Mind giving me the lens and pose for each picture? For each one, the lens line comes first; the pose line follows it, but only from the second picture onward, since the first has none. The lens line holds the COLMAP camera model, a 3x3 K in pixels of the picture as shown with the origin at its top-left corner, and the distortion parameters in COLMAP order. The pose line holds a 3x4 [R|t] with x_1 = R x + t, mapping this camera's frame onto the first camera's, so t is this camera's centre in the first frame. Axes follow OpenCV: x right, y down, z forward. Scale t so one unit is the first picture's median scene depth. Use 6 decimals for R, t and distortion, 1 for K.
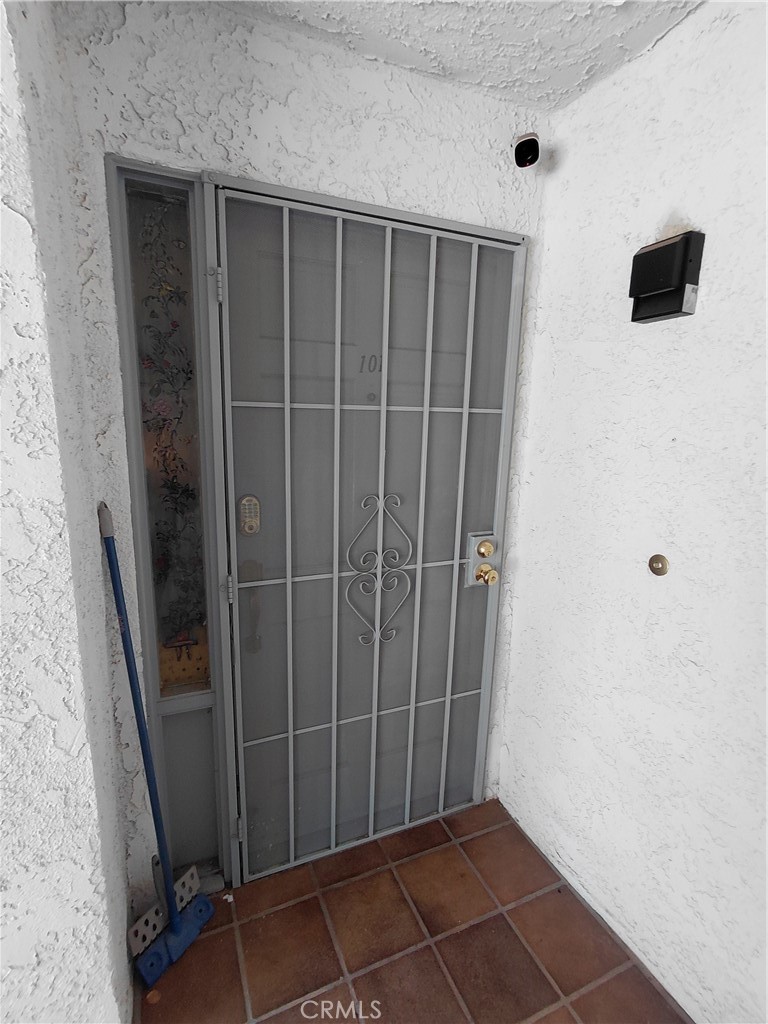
lens RADIAL K [[475.2, 0, 353.0], [0, 475.2, 512.4], [0, 0, 1]] dist [-0.001657, -0.001182]
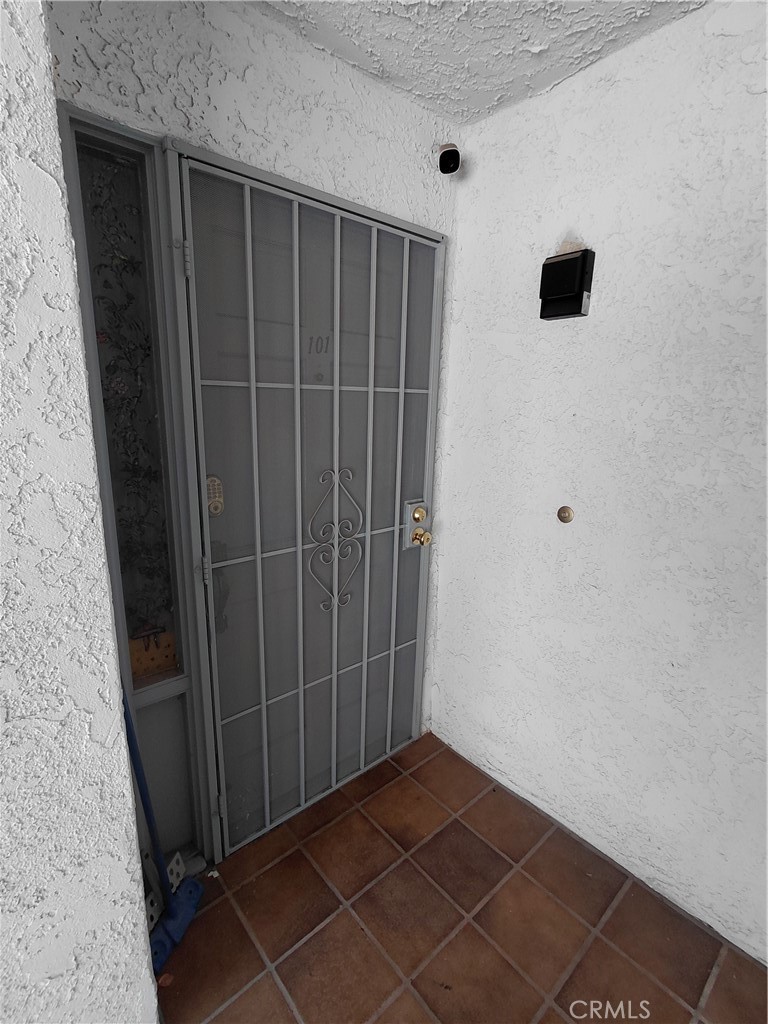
lens RADIAL K [[478.4, 0, 355.3], [0, 478.4, 512.4], [0, 0, 1]] dist [-0.003183, 0.001673]
pose [[0.953042, -0.068899, 0.294896, -0.255006], [0.057155, 0.997198, 0.048272, 0.010704], [-0.297396, -0.029151, 0.954309, -0.049269]]
